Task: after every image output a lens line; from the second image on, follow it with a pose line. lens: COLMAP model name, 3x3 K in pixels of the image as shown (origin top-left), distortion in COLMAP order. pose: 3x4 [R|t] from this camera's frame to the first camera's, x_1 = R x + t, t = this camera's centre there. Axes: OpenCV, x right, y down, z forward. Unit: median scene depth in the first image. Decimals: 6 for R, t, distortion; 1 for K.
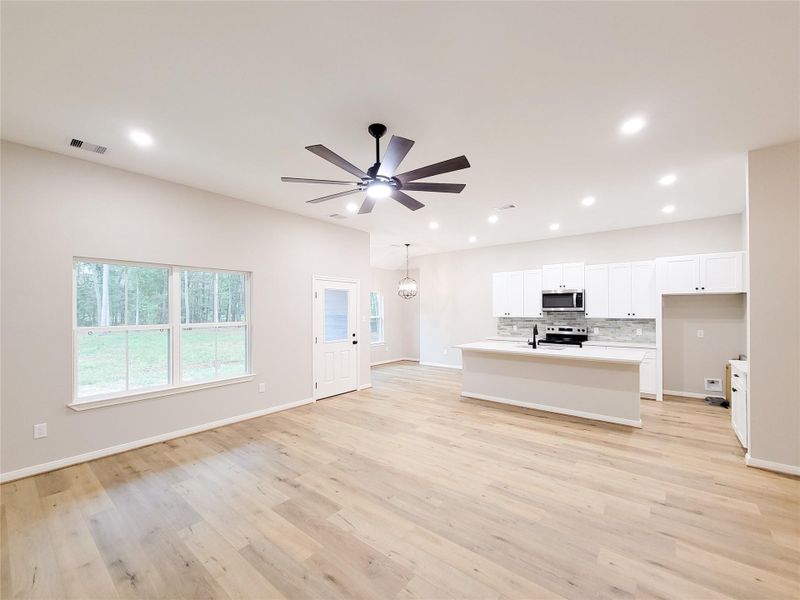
lens RADIAL K [[328.2, 0, 399.8], [0, 328.2, 310.2], [0, 0, 1]] dist [0.008688, -0.004400]
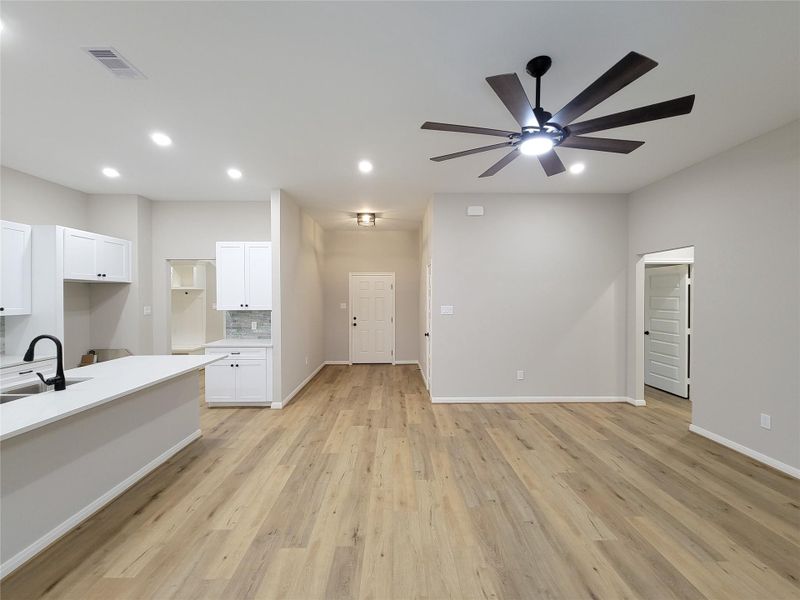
lens RADIAL K [[328.2, 0, 400.1], [0, 328.2, 297.3], [0, 0, 1]] dist [0.008688, -0.004400]
pose [[-0.646696, 0.000672, 0.762748, -0.334576], [0.000735, 1.000000, -0.000257, -0.017784], [-0.762748, 0.000394, -0.646696, 1.295767]]
